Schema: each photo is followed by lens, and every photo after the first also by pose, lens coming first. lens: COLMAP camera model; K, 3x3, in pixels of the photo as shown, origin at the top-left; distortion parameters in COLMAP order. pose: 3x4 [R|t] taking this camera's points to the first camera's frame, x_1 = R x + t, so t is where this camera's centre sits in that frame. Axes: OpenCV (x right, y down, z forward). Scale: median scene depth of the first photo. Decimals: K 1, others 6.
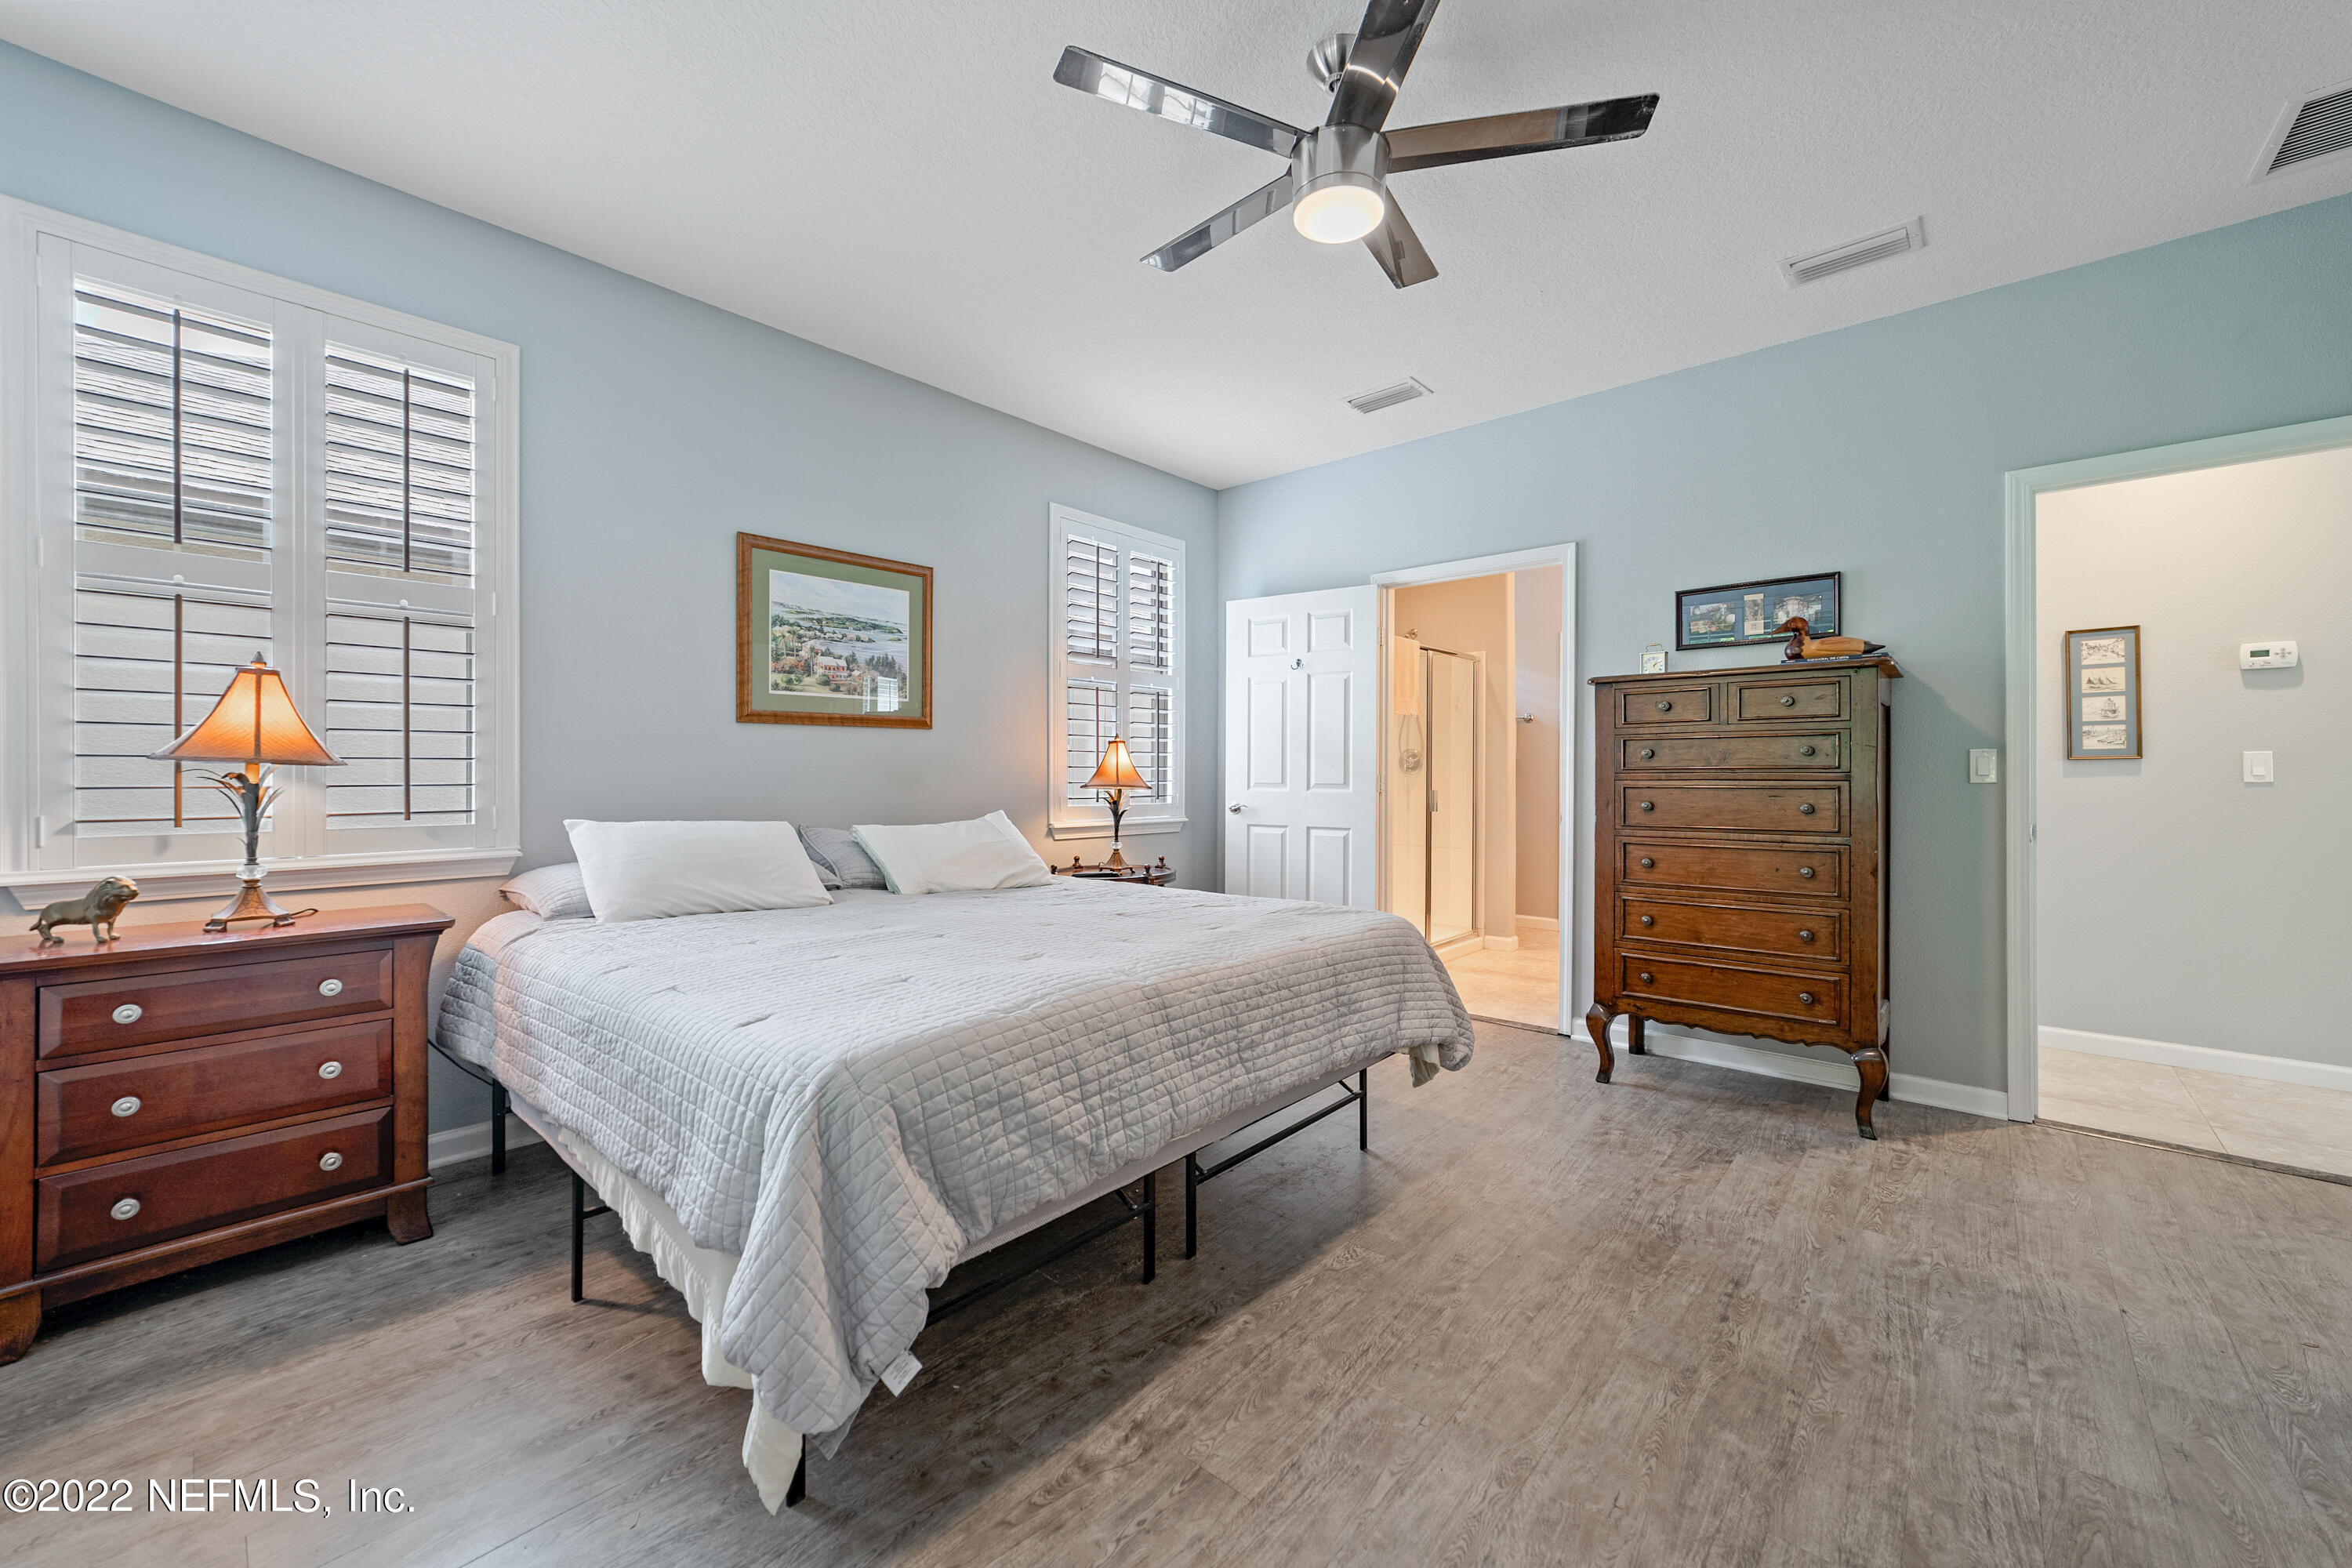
lens RADIAL K [[906.9, 0, 1173.5], [0, 906.9, 786.2], [0, 0, 1]] dist [-0.009161, 0.000248]
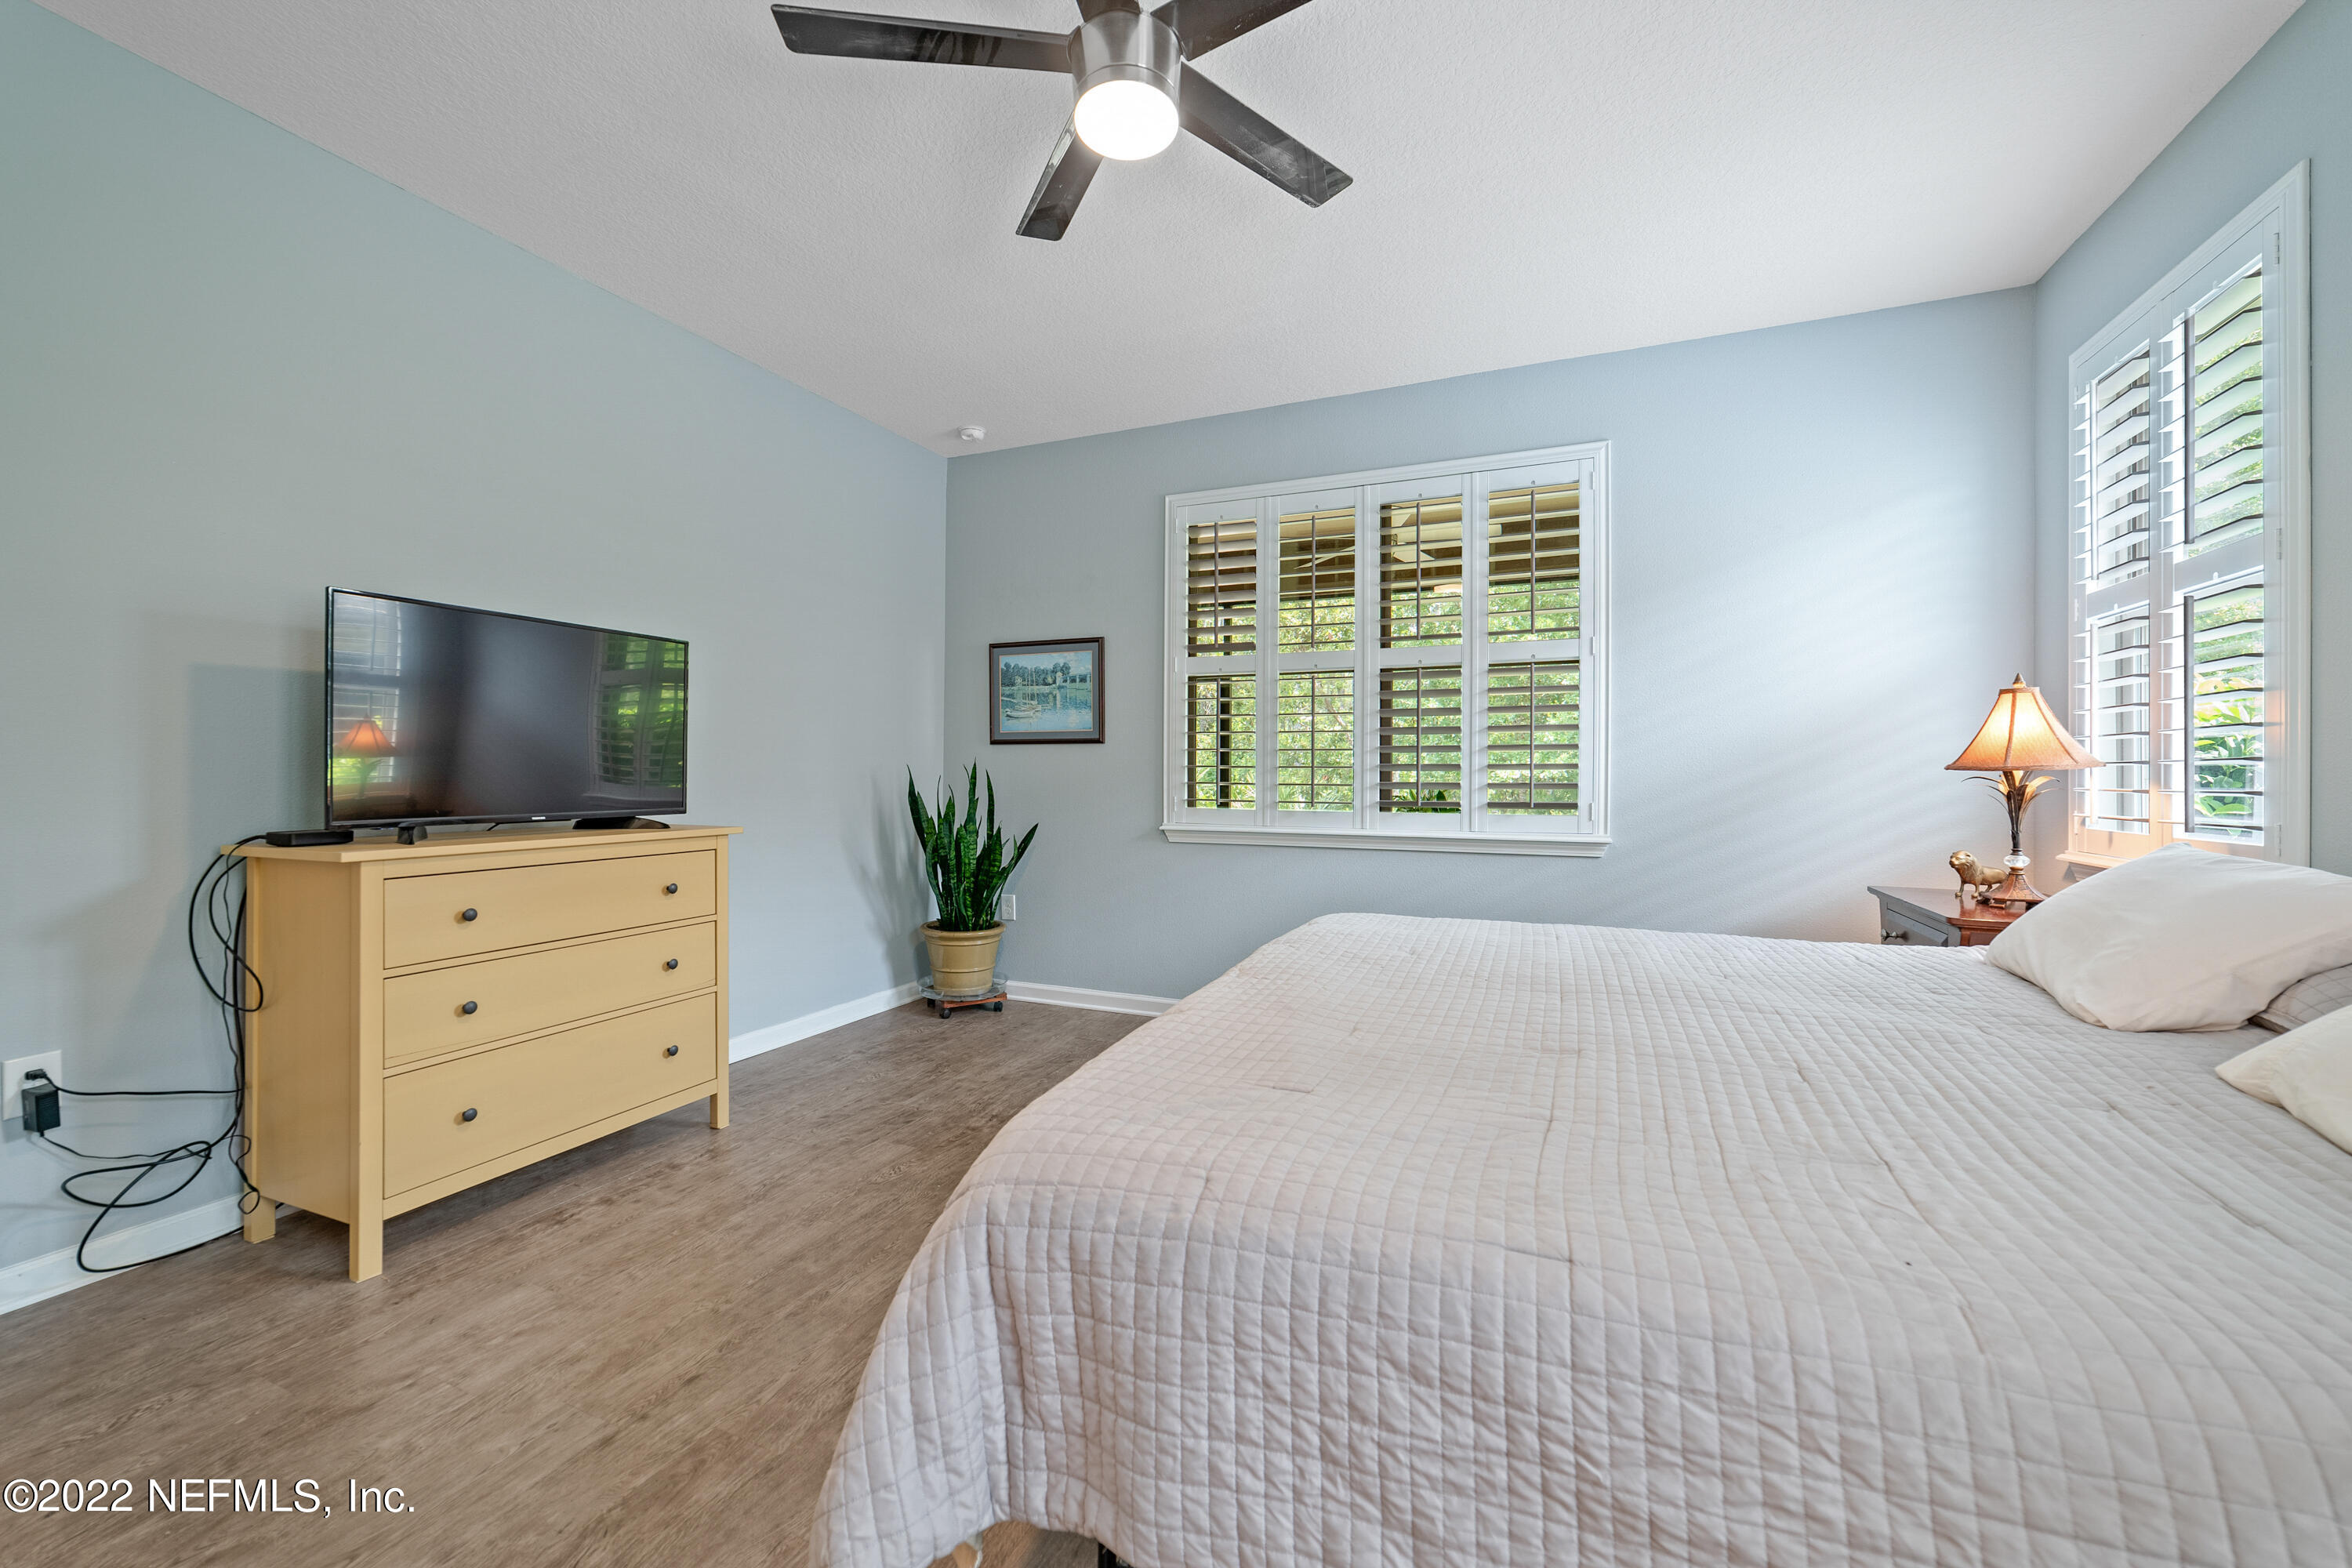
lens RADIAL K [[917.8, 0, 1181.0], [0, 917.8, 771.6], [0, 0, 1]] dist [-0.014863, 0.008387]
pose [[-0.948146, -0.006493, -0.317770, 0.250328], [-0.008996, 0.999939, 0.006412, -0.012958], [0.317709, 0.008938, -0.948146, 1.135112]]
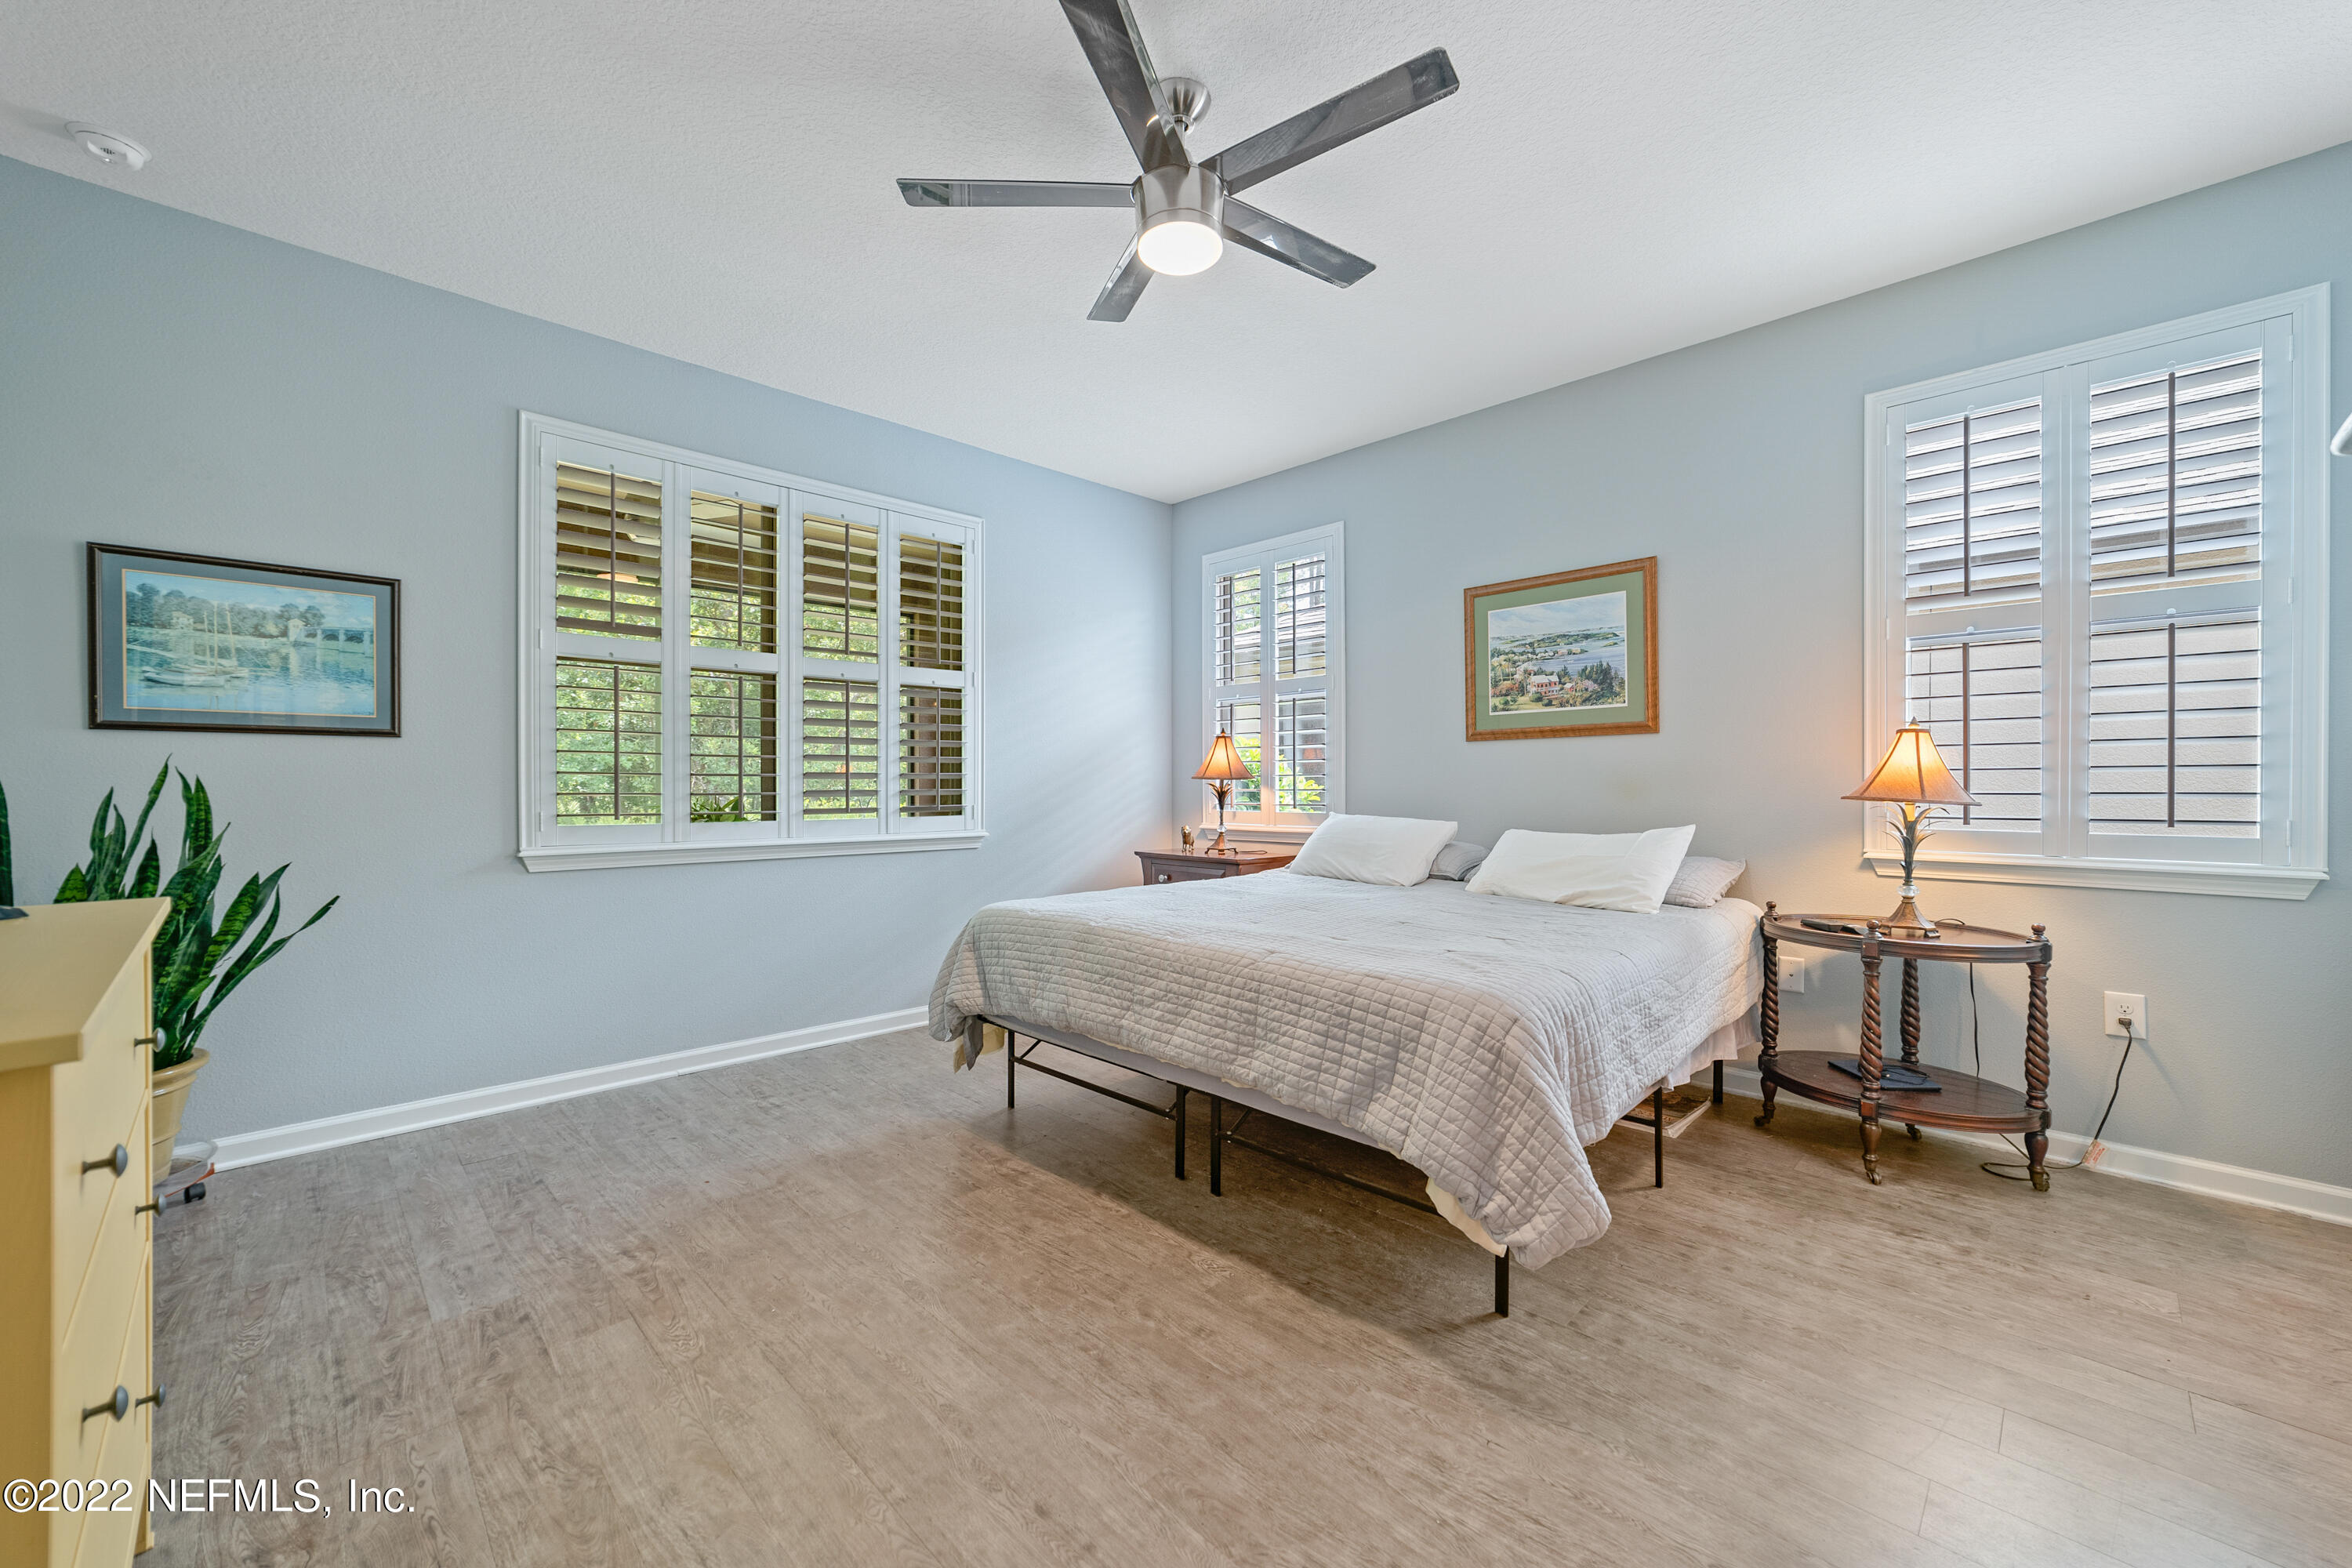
lens RADIAL K [[906.9, 0, 1173.5], [0, 906.9, 786.2], [0, 0, 1]] dist [-0.009161, 0.000248]
pose [[-0.064193, 0.000981, -0.997937, 0.762132], [-0.010326, 0.999945, 0.001647, -0.006312], [0.997884, 0.010411, -0.064179, 0.650273]]
